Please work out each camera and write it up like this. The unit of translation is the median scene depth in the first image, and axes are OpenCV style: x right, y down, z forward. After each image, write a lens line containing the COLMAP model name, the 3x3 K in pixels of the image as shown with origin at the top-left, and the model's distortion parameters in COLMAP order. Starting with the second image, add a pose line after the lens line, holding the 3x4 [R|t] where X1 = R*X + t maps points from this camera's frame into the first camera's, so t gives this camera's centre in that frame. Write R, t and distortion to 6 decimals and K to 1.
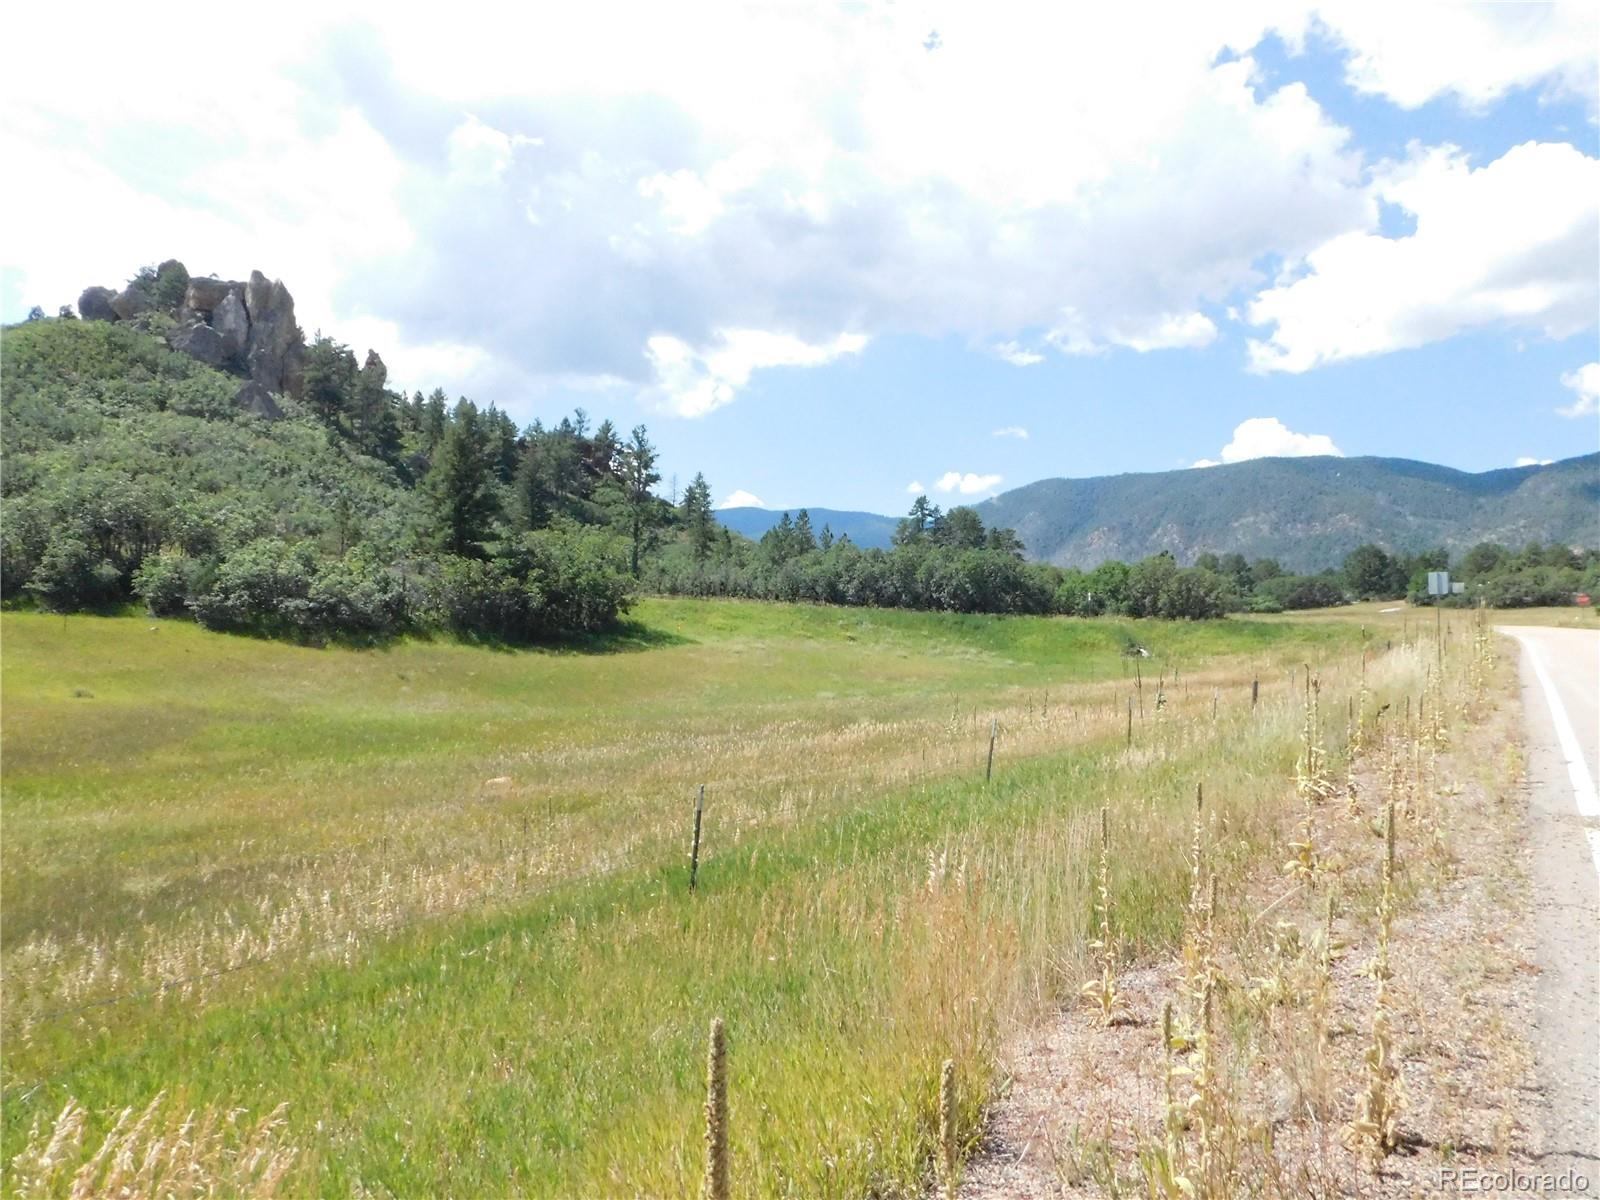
lens RADIAL K [[1061.5, 0, 805.6], [0, 1061.5, 600.0], [0, 0, 1]] dist [-0.069670, 0.055702]
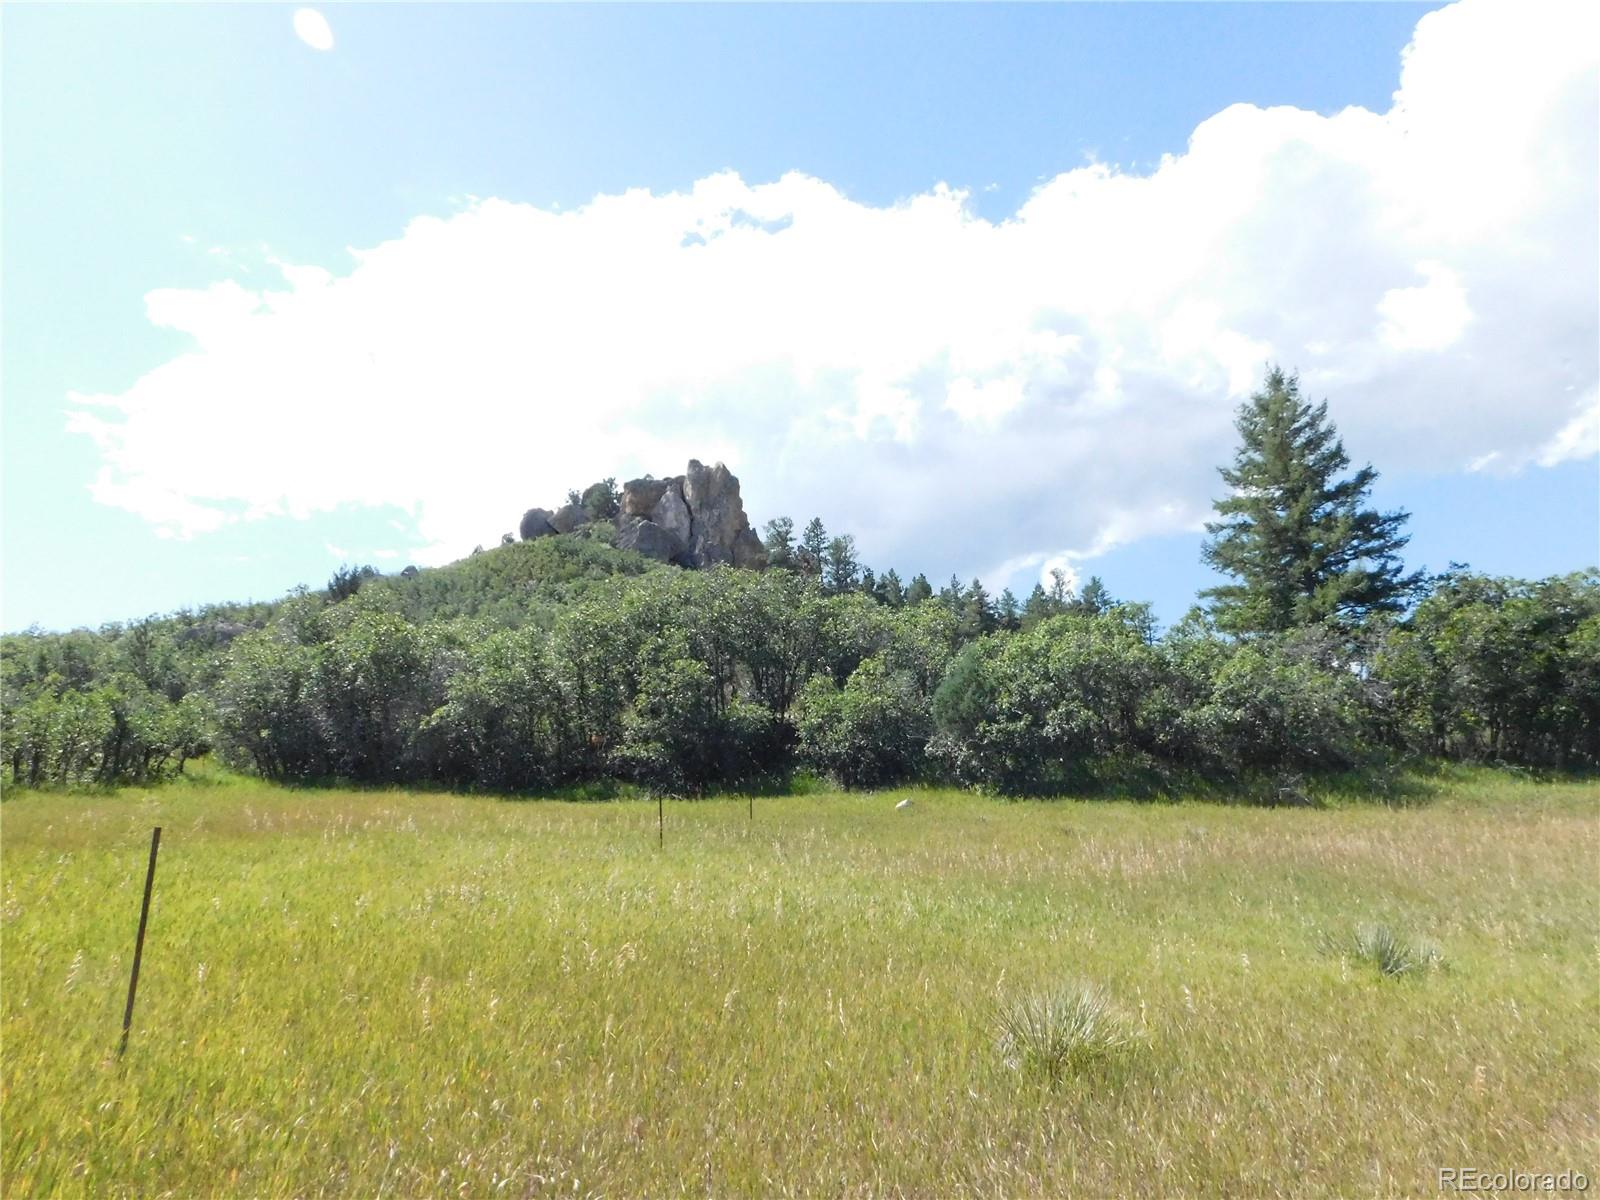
lens RADIAL K [[1061.5, 0, 808.6], [0, 1061.5, 615.9], [0, 0, 1]] dist [-0.069670, 0.055702]
pose [[0.947458, -0.151850, -0.281541, -0.202683], [0.091424, 0.971976, -0.216573, 0.016882], [0.306538, 0.179454, 0.934789, 0.213905]]
